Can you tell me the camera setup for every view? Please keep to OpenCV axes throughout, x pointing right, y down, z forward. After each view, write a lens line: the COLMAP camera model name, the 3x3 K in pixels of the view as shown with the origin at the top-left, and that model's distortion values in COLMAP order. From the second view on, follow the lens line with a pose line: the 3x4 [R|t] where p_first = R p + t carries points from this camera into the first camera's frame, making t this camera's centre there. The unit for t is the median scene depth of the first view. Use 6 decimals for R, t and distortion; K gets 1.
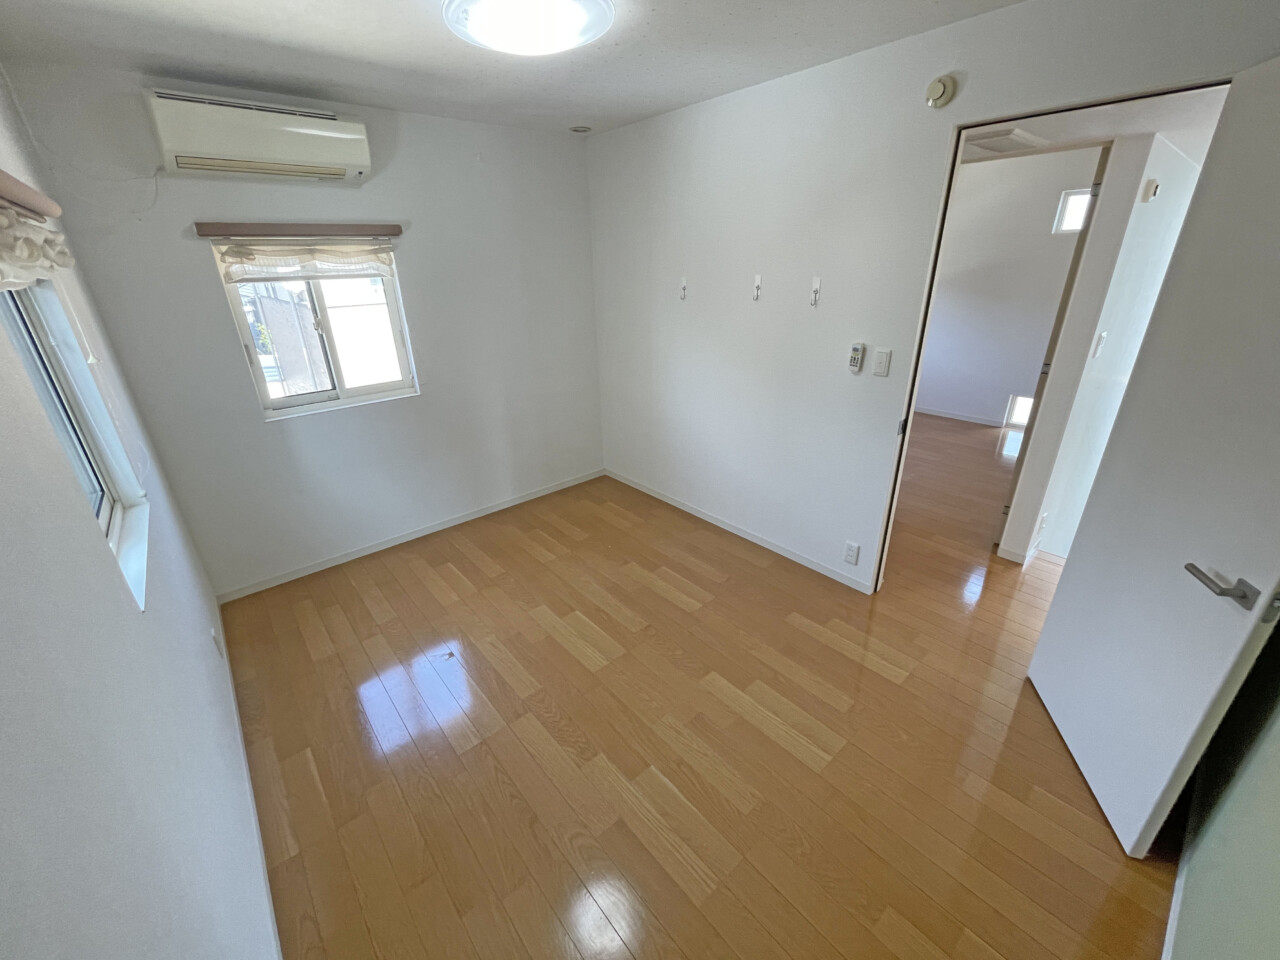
lens RADIAL K [[520.3, 0, 641.2], [0, 520.3, 479.2], [0, 0, 1]] dist [-0.001688, -0.000142]
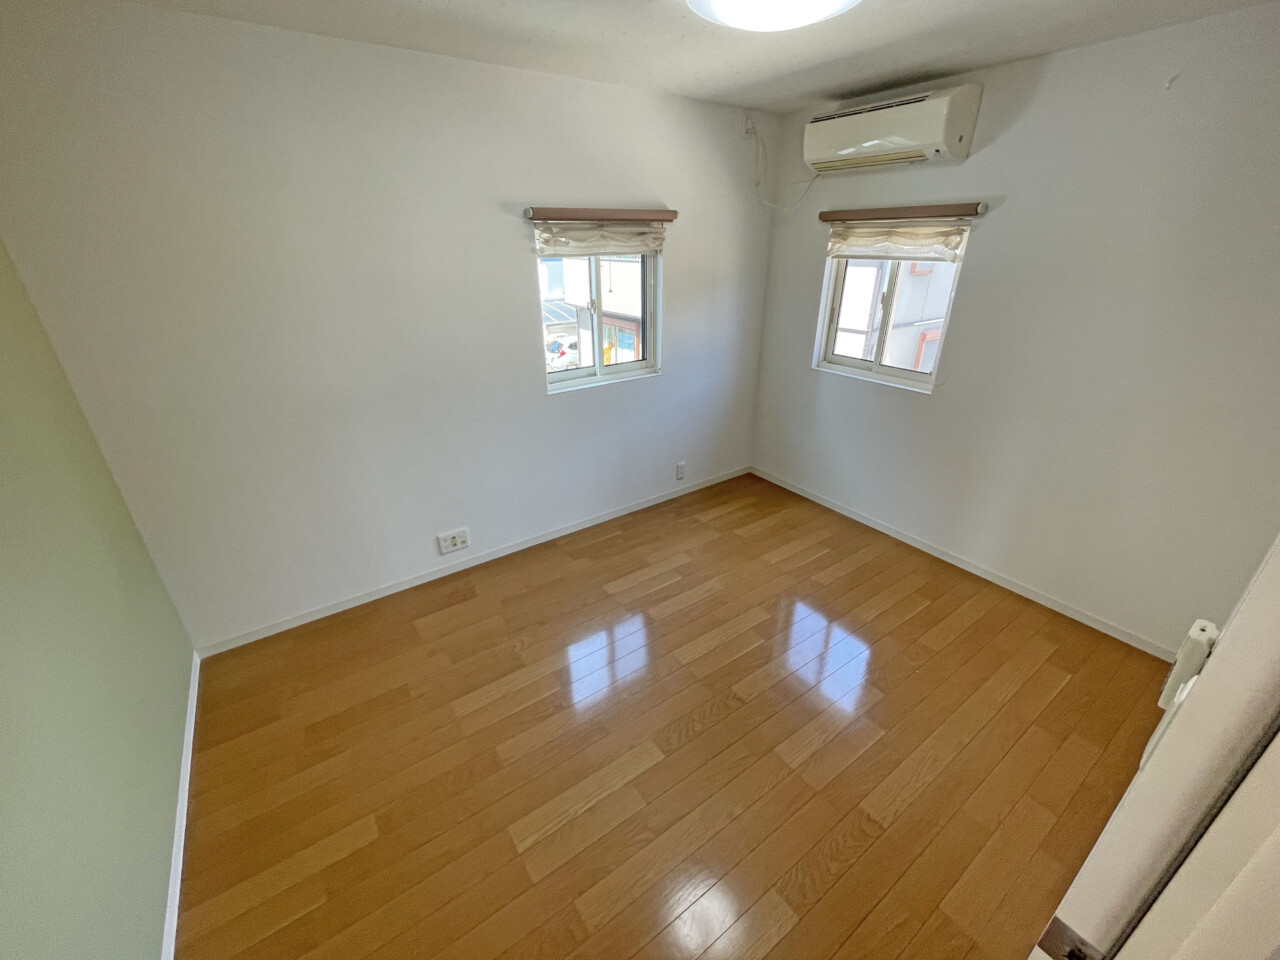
lens RADIAL K [[520.3, 0, 634.7], [0, 520.3, 478.2], [0, 0, 1]] dist [-0.001688, -0.000142]
pose [[-0.108554, 0.440612, -0.891110, 0.591740], [-0.381383, 0.809354, 0.446647, -0.299751], [0.918021, 0.388340, 0.080183, 0.609740]]
